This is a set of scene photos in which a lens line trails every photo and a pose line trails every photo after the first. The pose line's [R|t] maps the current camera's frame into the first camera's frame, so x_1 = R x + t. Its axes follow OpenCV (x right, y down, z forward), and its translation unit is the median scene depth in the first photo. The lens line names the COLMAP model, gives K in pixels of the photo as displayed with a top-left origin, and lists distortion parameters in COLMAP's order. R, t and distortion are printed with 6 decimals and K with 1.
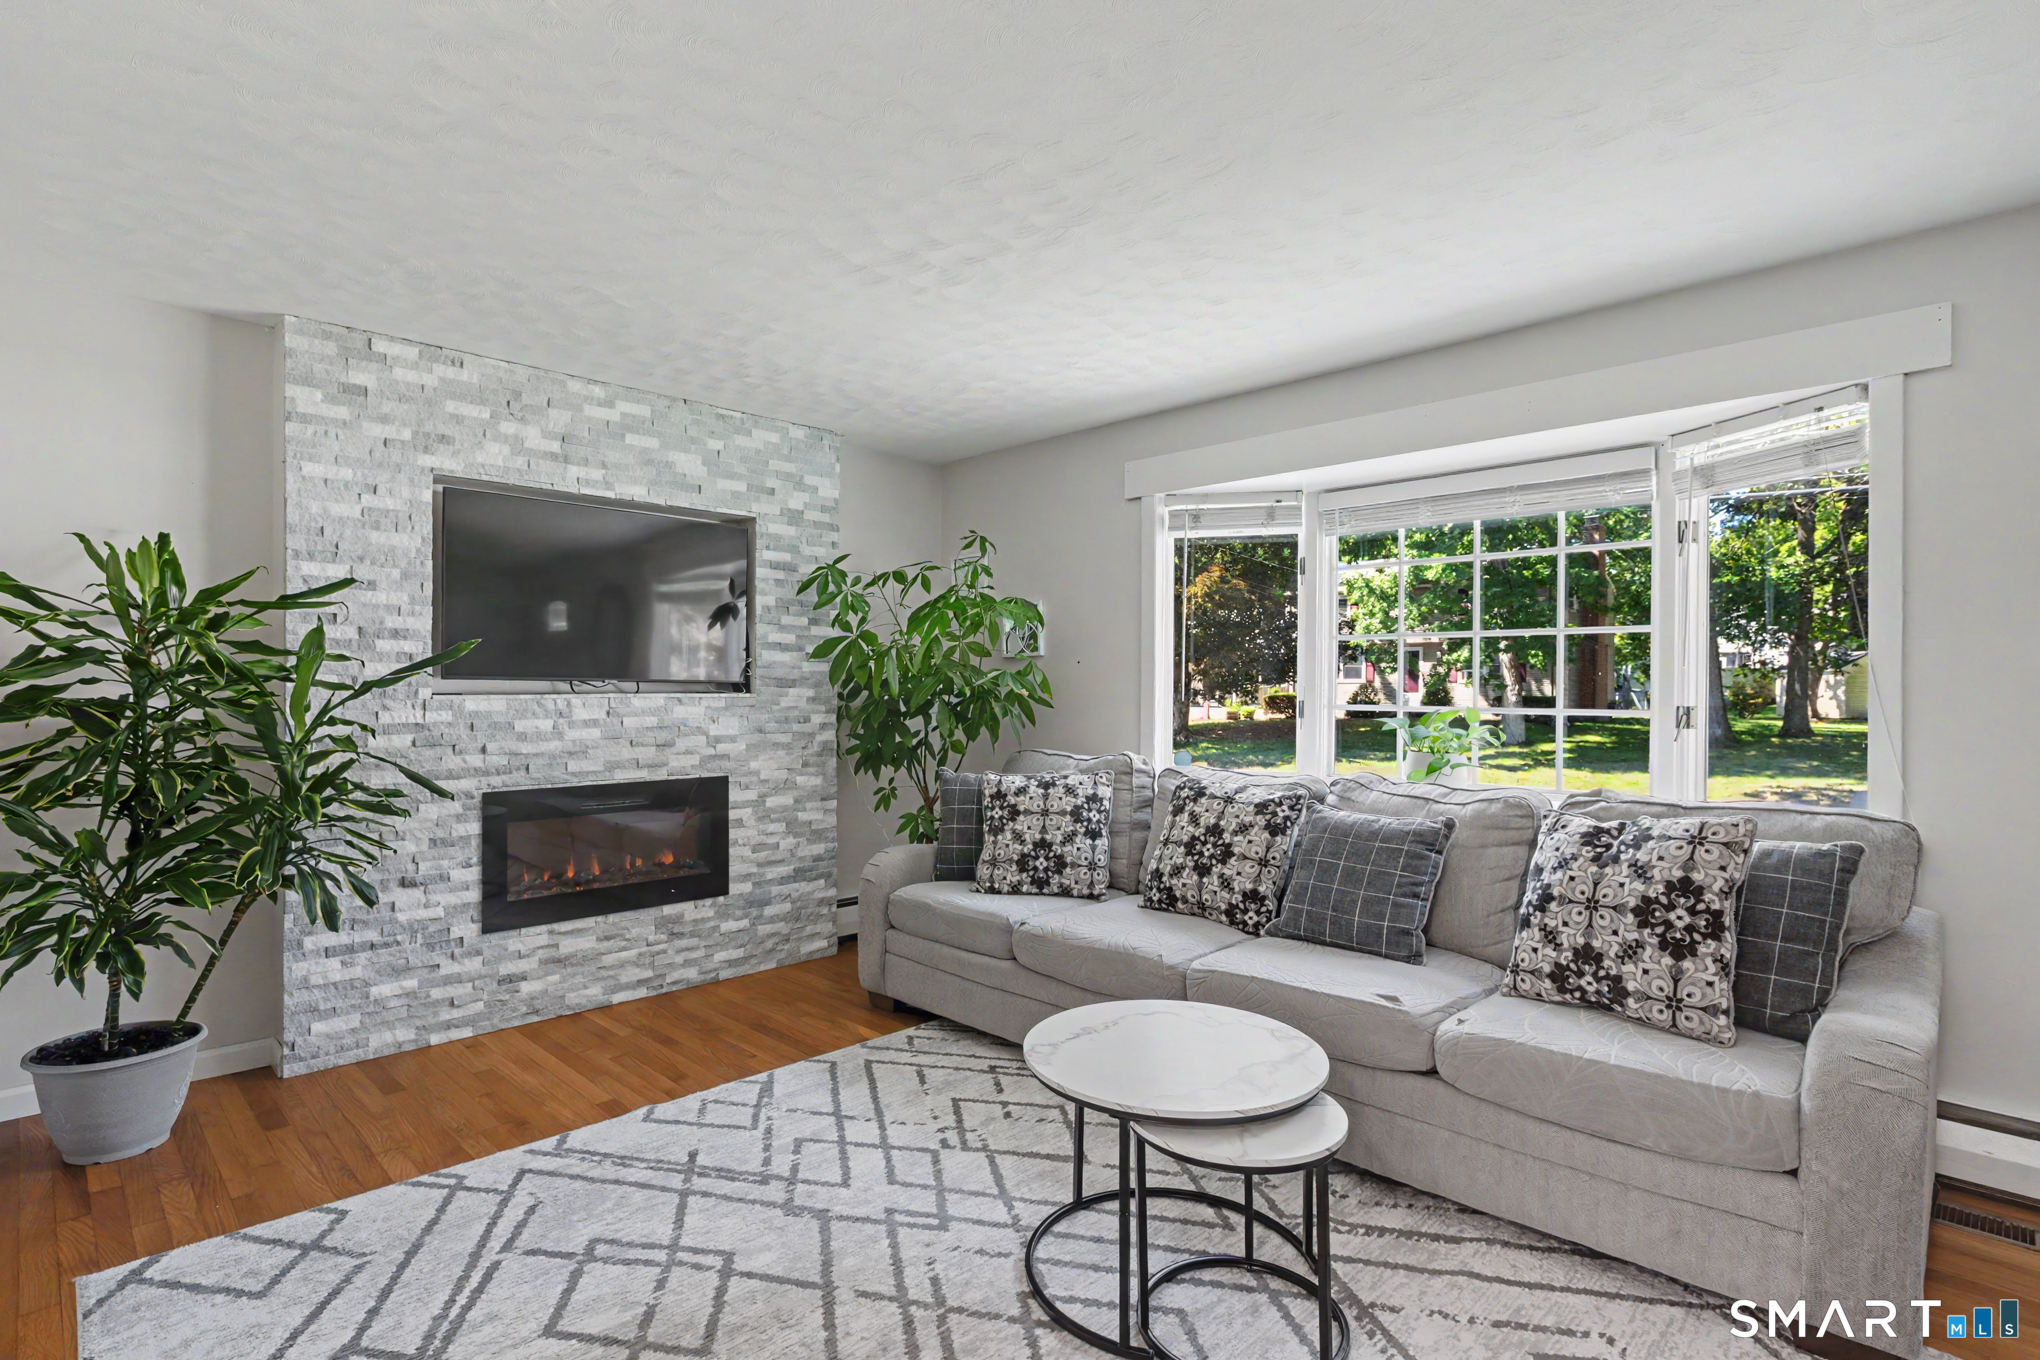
lens RADIAL K [[999.1, 0, 1012.6], [0, 999.1, 690.0], [0, 0, 1]] dist [-0.000321, 0.000748]
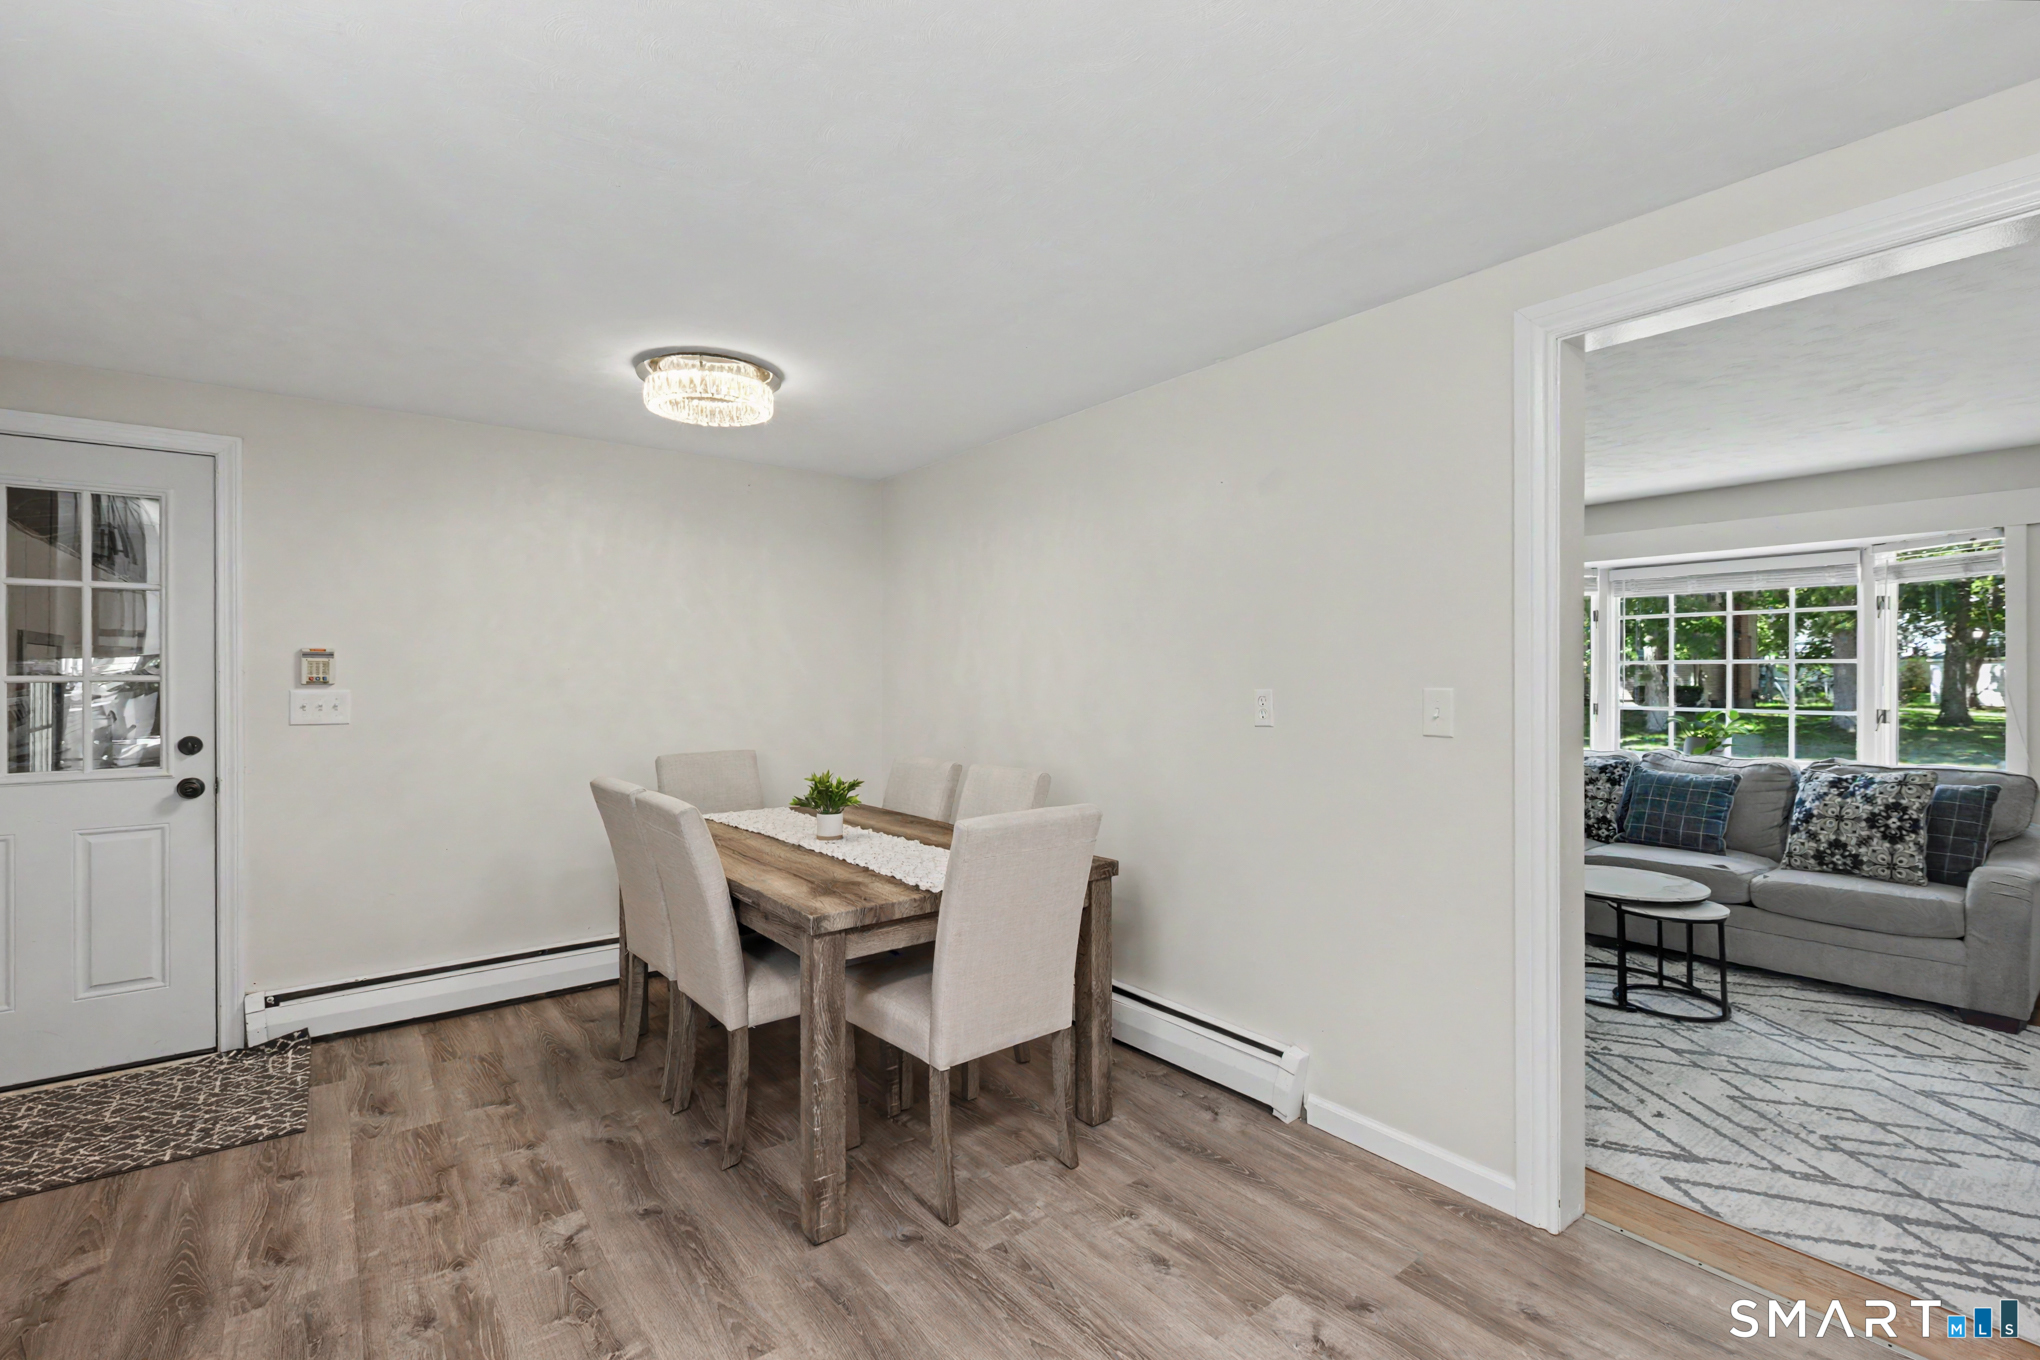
lens RADIAL K [[926.3, 0, 1010.0], [0, 926.3, 671.7], [0, 0, 1]] dist [0.002653, -0.000530]
pose [[0.991793, -0.003474, -0.127810, -0.514400], [0.002678, 0.999976, -0.006396, -0.037619], [0.127830, 0.006002, 0.991778, -0.646259]]
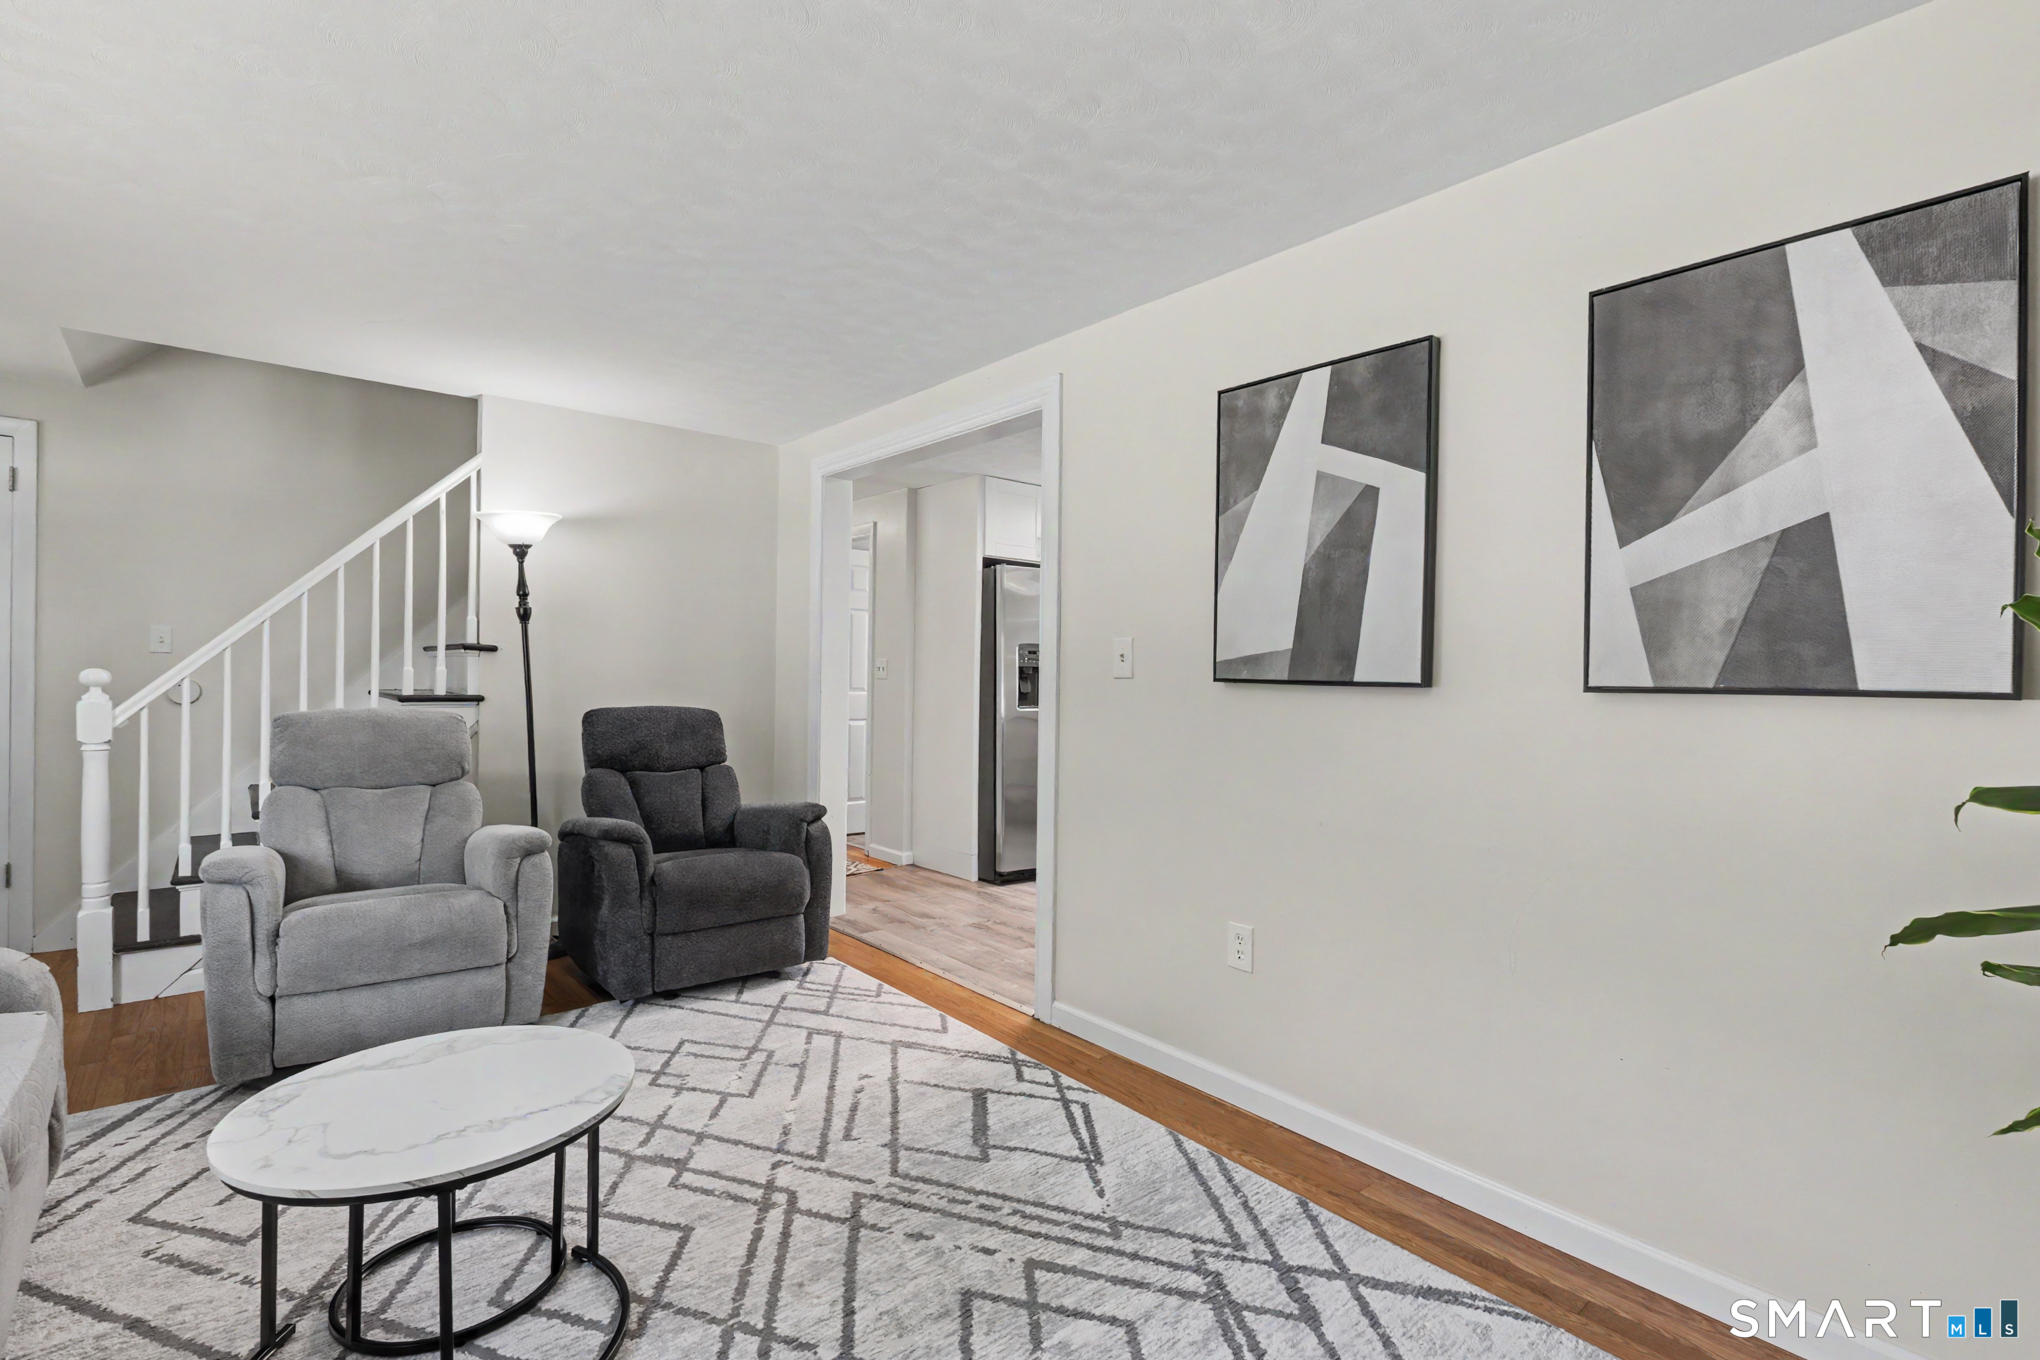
lens RADIAL K [[932.1, 0, 1020.0], [0, 932.1, 680.0], [0, 0, 1]] dist [0.000567, 0.000193]
pose [[-0.997020, -0.019424, 0.074661, -0.231159], [-0.018608, 0.999760, 0.011599, -0.002953], [-0.074868, 0.010175, -0.997142, 1.075290]]
